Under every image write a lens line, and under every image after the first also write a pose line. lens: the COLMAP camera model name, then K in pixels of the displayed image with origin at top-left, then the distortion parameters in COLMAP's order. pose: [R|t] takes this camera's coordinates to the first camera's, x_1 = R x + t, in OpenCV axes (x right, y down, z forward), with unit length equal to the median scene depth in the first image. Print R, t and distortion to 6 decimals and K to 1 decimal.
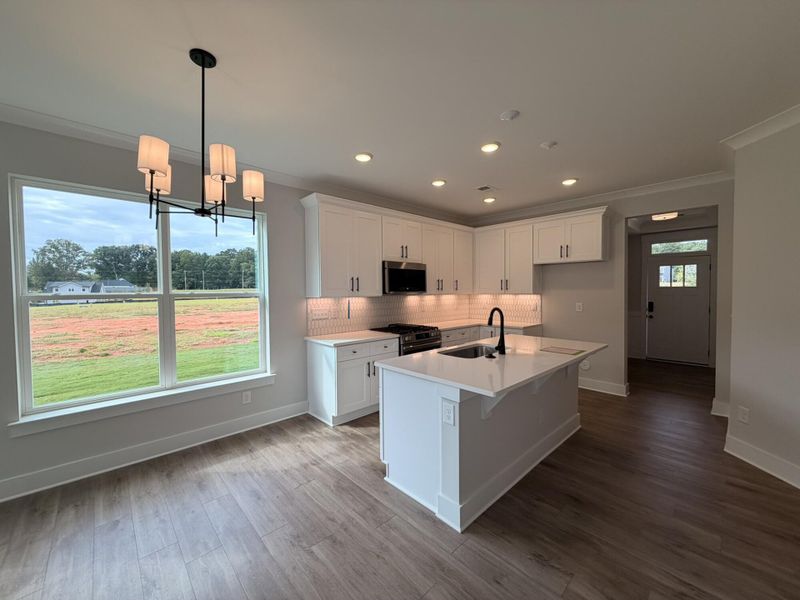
lens RADIAL K [[319.3, 0, 397.1], [0, 319.3, 300.0], [0, 0, 1]] dist [0.000920, 0.000149]
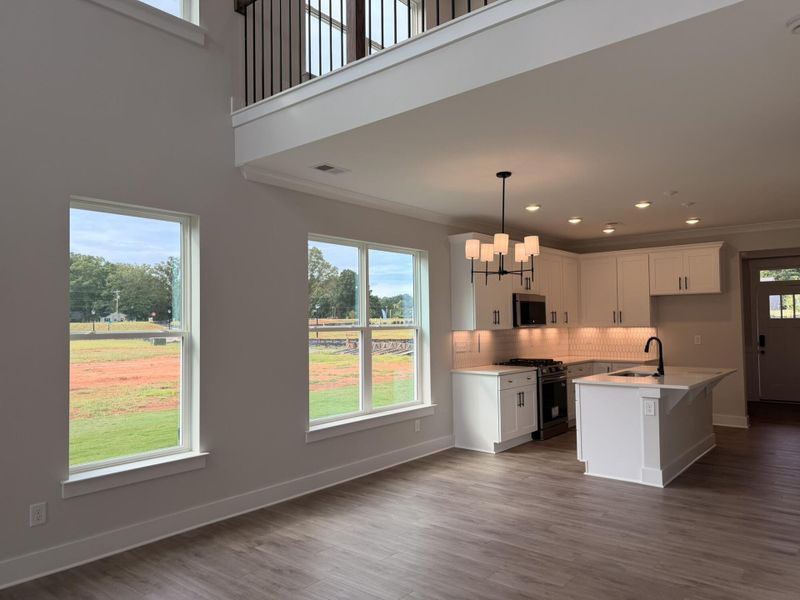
lens RADIAL K [[565.7, 0, 403.4], [0, 565.7, 303.2], [0, 0, 1]] dist [0.081828, -0.109093]
pose [[0.991465, 0.001750, 0.130364, -0.605099], [0.006739, 0.997885, -0.064650, 0.019380], [-0.130201, 0.064977, 0.989356, -0.683887]]
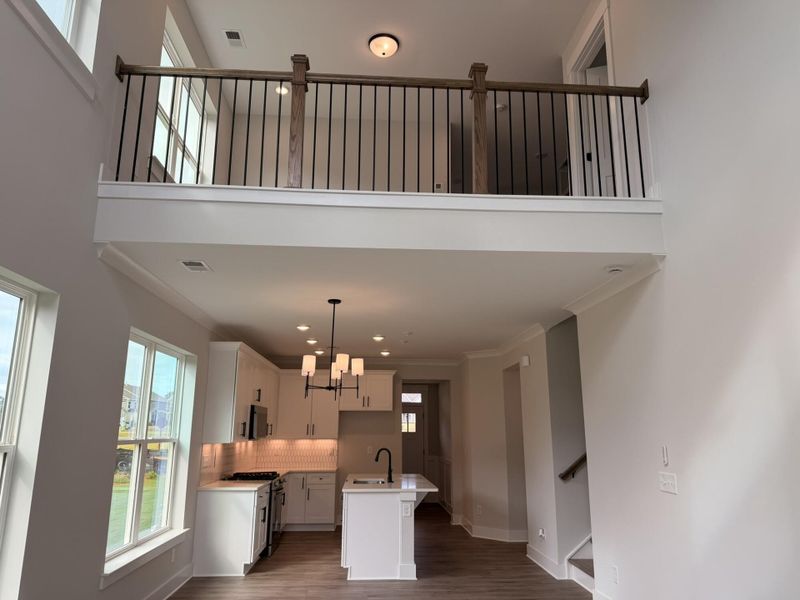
lens RADIAL K [[565.7, 0, 403.4], [0, 565.7, 303.2], [0, 0, 1]] dist [0.081828, -0.109093]
pose [[0.632776, 0.180954, 0.752894, -1.128626], [0.012322, 0.969835, -0.243451, 0.009587], [-0.774237, 0.163327, 0.611459, -0.503257]]
